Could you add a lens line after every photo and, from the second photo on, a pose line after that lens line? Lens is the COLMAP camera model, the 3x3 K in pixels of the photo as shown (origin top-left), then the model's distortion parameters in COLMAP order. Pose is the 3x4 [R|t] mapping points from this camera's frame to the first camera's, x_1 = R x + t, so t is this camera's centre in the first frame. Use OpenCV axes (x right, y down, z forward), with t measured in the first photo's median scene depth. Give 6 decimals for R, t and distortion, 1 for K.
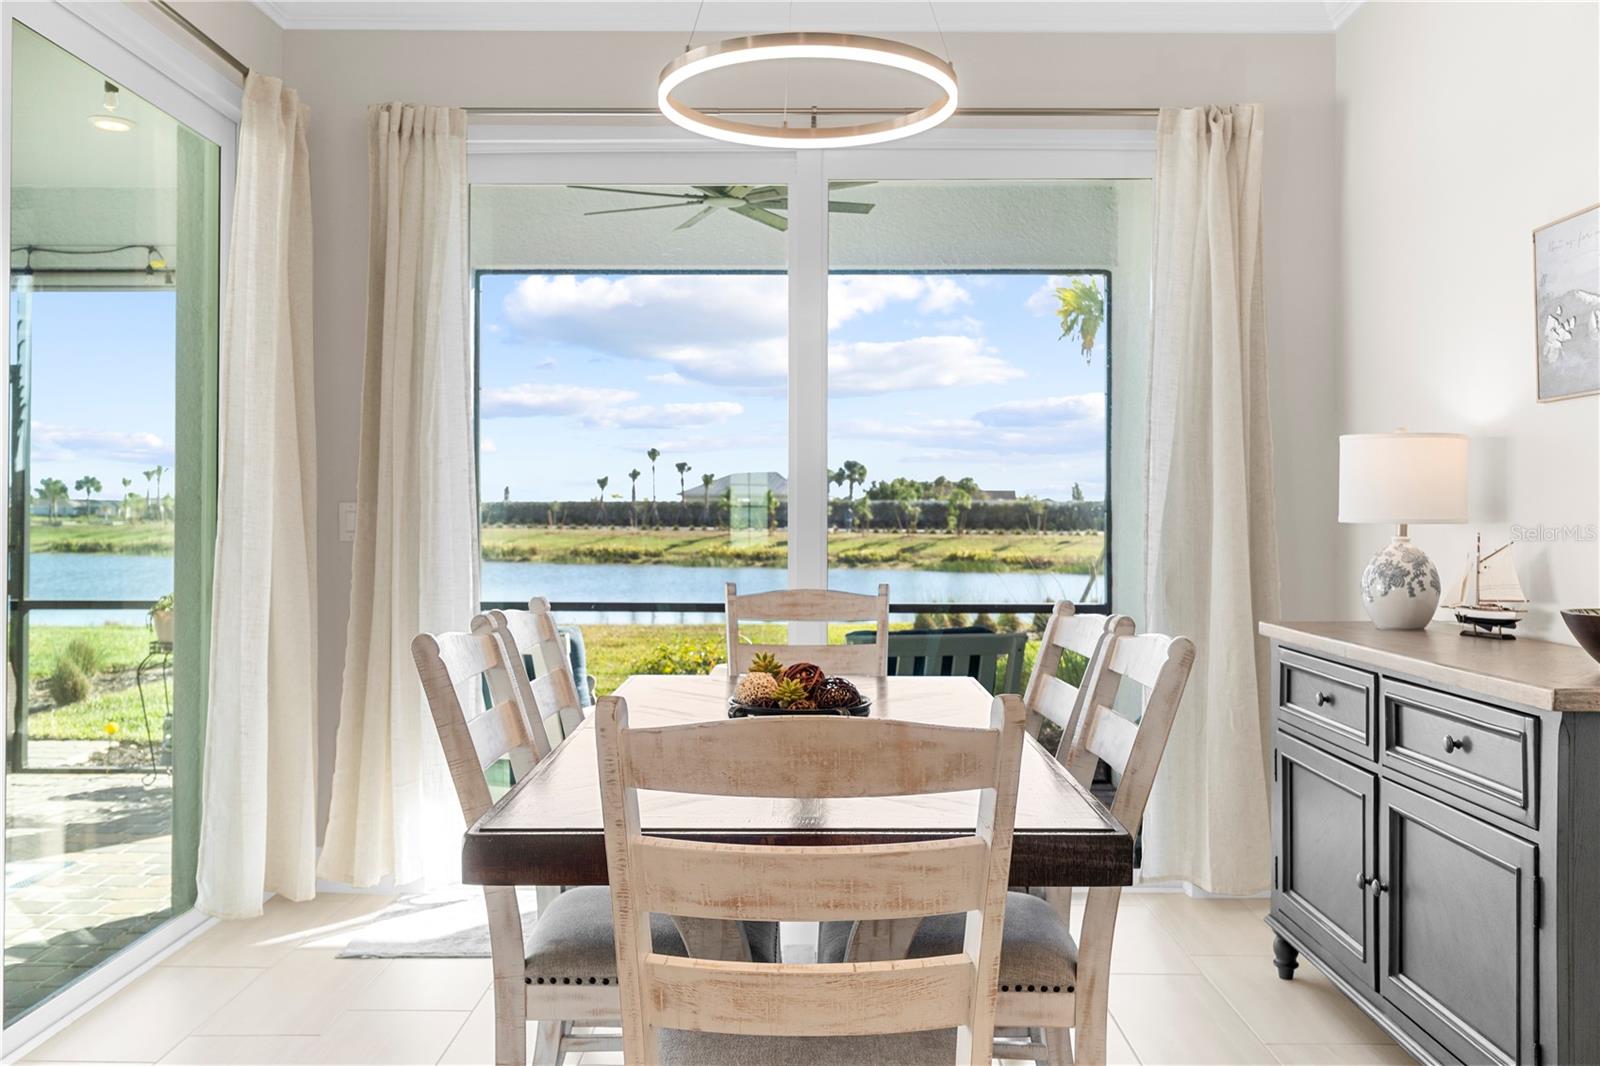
lens RADIAL K [[1345.0, 0, 801.6], [0, 1345.0, 520.0], [0, 0, 1]] dist [0.001354, -0.004993]
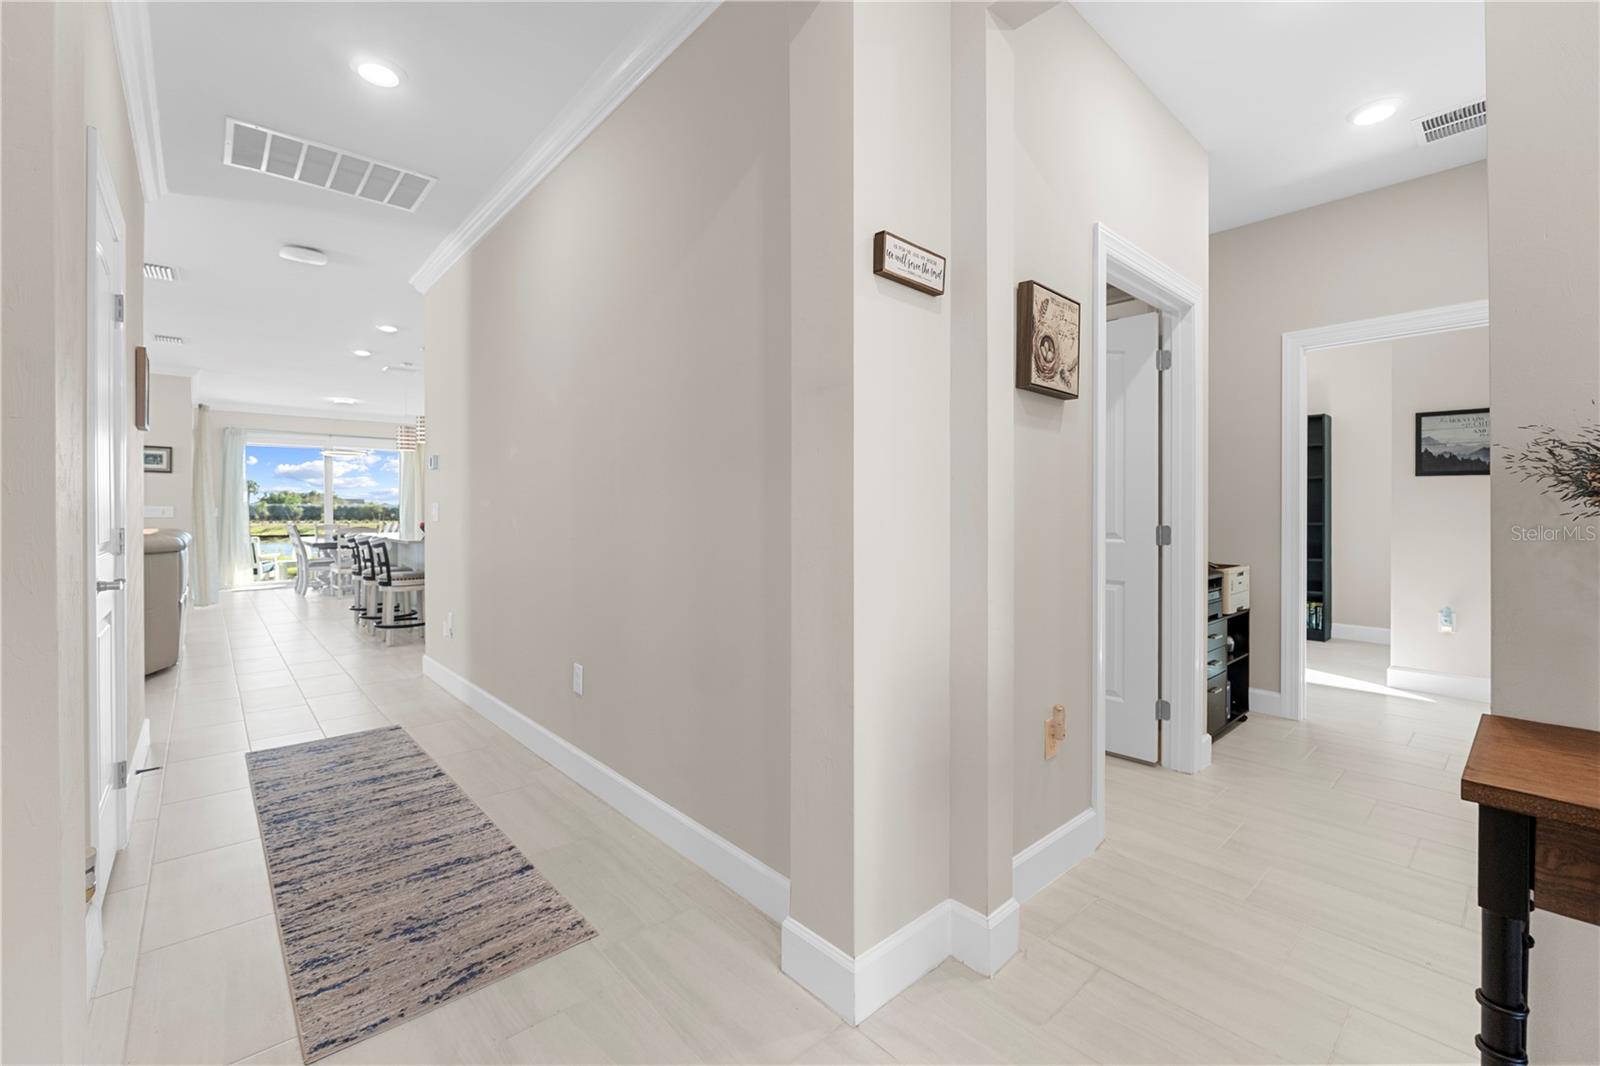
lens RADIAL K [[673.5, 0, 799.1], [0, 673.5, 518.9], [0, 0, 1]] dist [-0.007264, 0.000167]
pose [[0.742901, -0.005952, 0.669375, -0.020048], [0.002578, 0.999978, 0.006030, 0.001069], [-0.669397, -0.002754, 0.742900, -0.110496]]
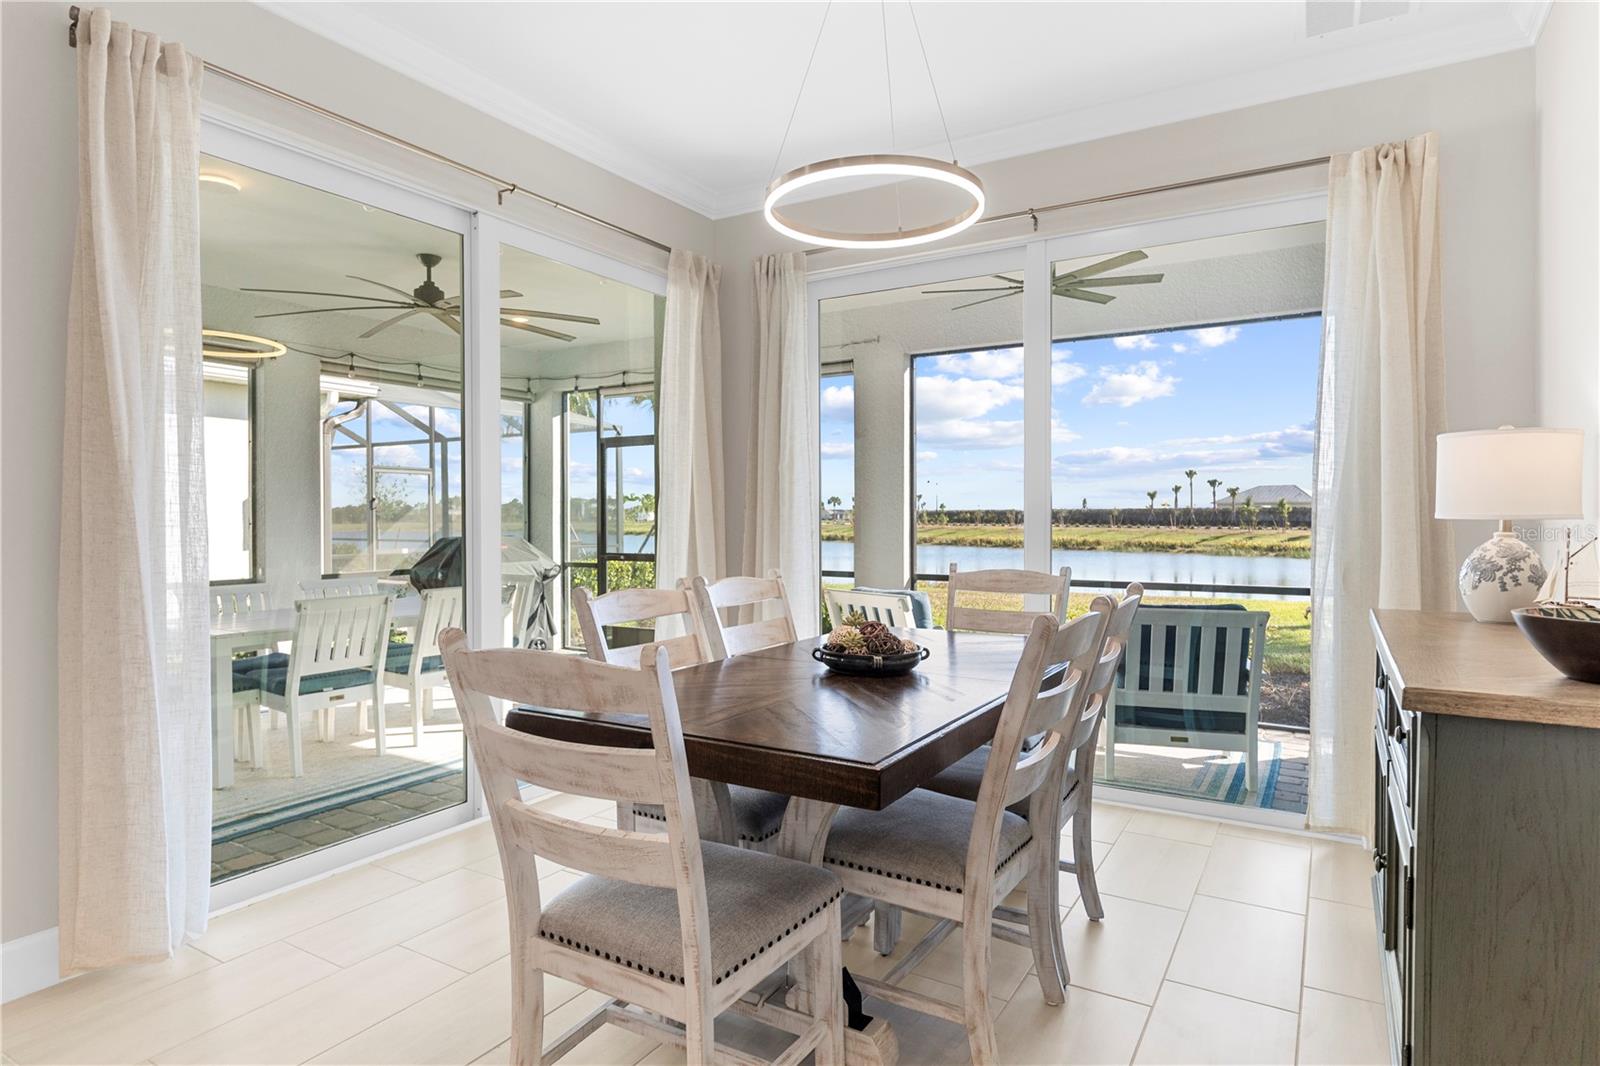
lens RADIAL K [[885.8, 0, 793.6], [0, 885.8, 539.1], [0, 0, 1]] dist [-0.001472, -0.001673]
pose [[0.858312, 0.009198, -0.513046, 0.010850], [0.000869, 0.999812, 0.019379, 0.000133], [0.513128, -0.017079, 0.858142, 0.004907]]
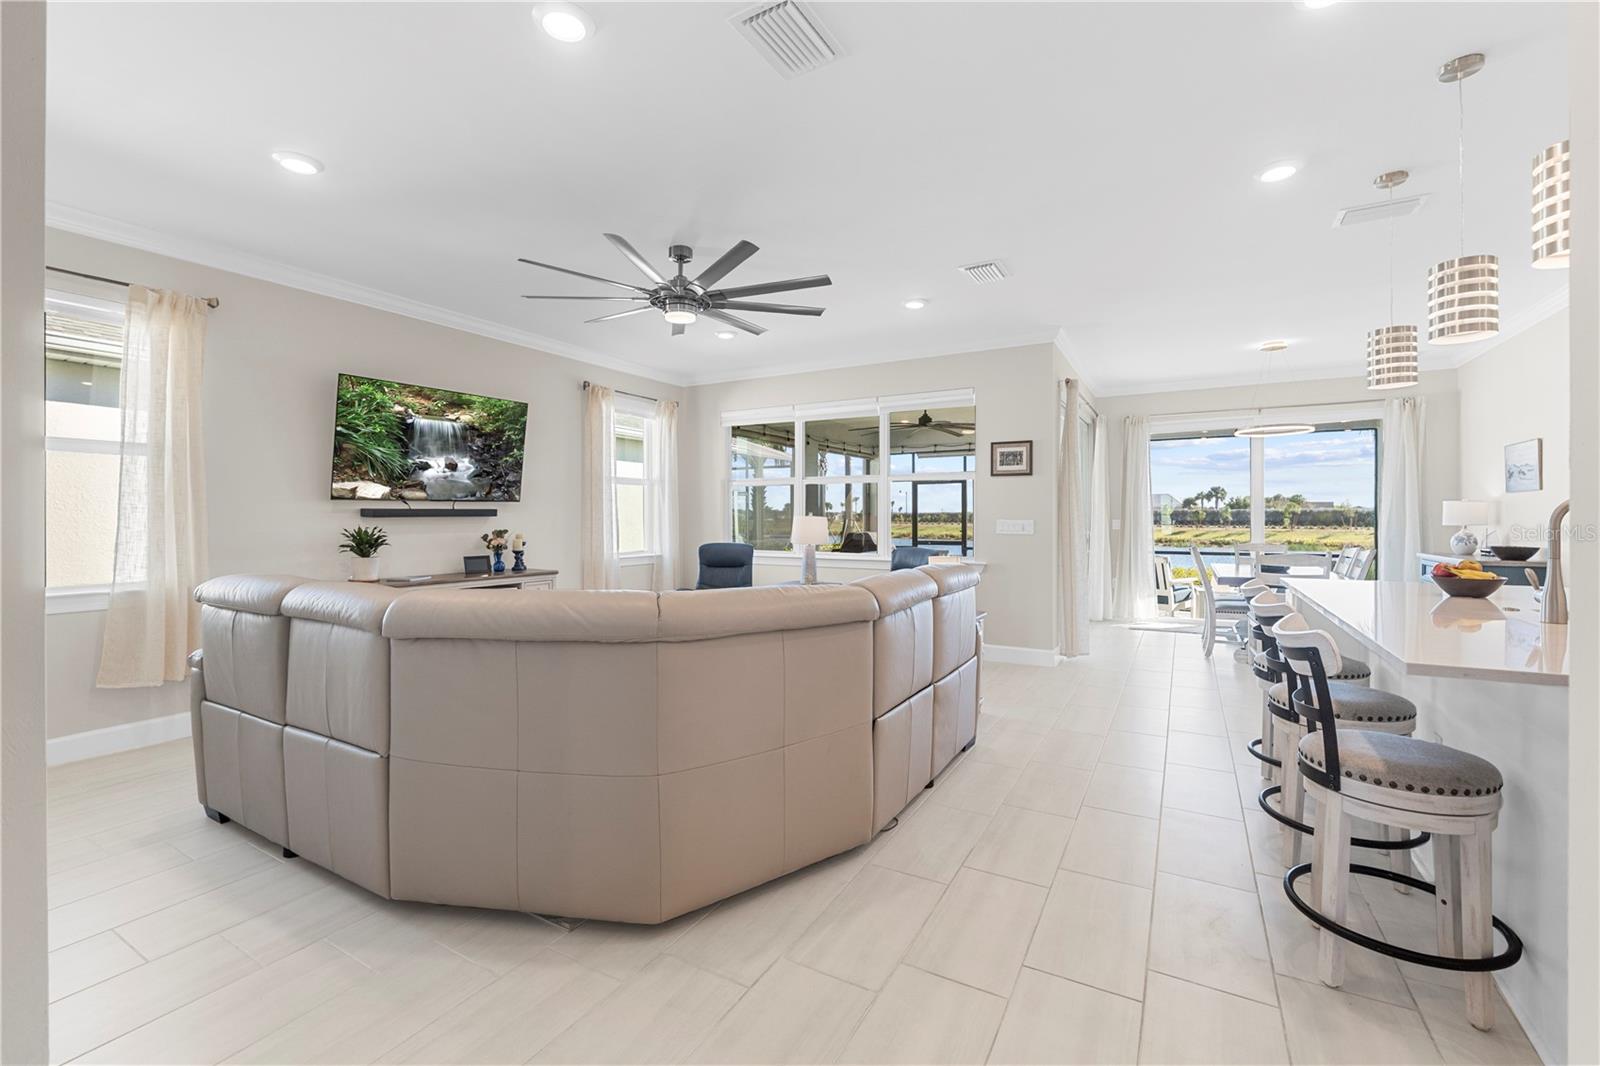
lens RADIAL K [[673.5, 0, 803.1], [0, 673.5, 524.7], [0, 0, 1]] dist [-0.007264, 0.000167]
pose [[0.871865, -0.001279, -0.489745, -0.007255], [0.003790, 0.999984, 0.004137, -0.000430], [0.489732, -0.005463, 0.871856, -0.046900]]
